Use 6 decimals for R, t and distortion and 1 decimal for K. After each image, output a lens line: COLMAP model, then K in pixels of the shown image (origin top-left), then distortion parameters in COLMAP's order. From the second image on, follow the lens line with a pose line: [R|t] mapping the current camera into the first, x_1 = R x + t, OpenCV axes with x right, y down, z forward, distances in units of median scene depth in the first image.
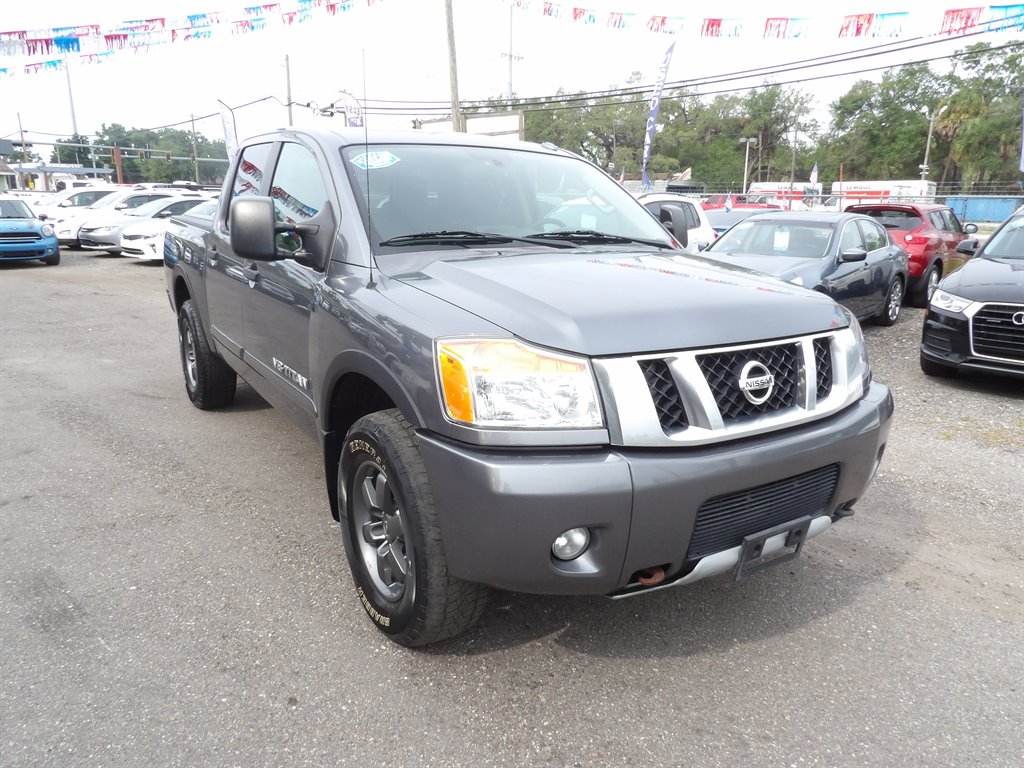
lens RADIAL K [[738.9, 0, 512.0], [0, 738.9, 384.0], [0, 0, 1]] dist [0.051606, 0.003116]
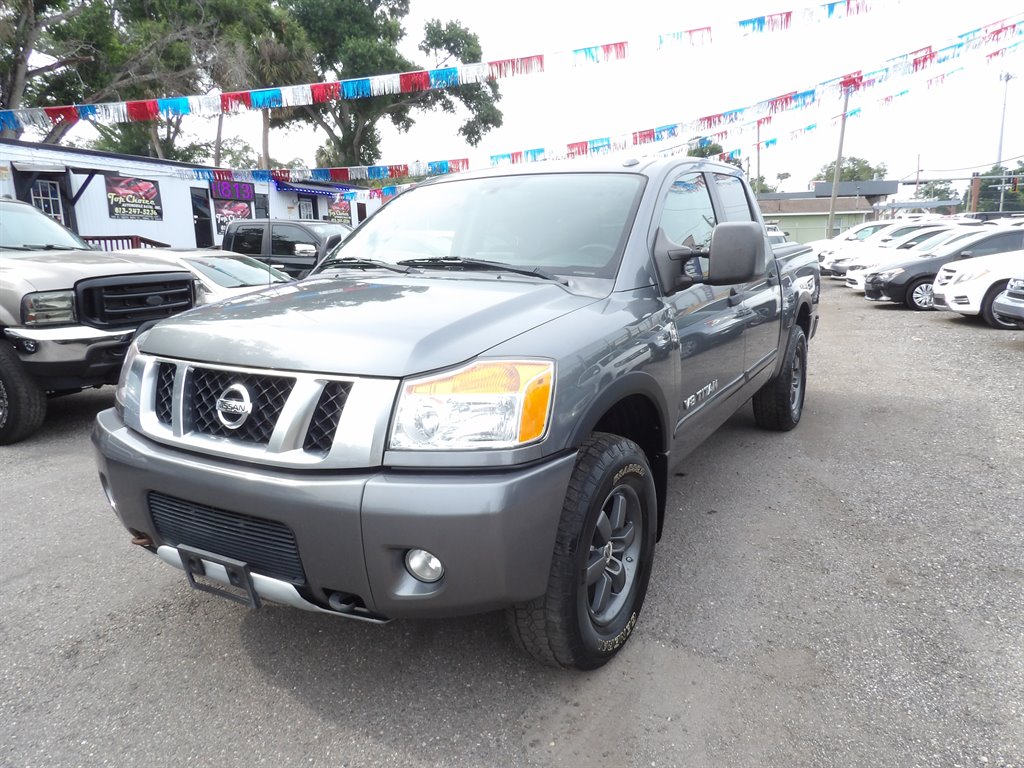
lens RADIAL K [[738.9, 0, 512.0], [0, 738.9, 384.0], [0, 0, 1]] dist [0.051606, 0.003116]
pose [[0.443347, 0.163014, -0.881402, 0.392258], [-0.199654, 0.976580, 0.080191, -0.052962], [0.873832, 0.140423, 0.465510, 0.246780]]
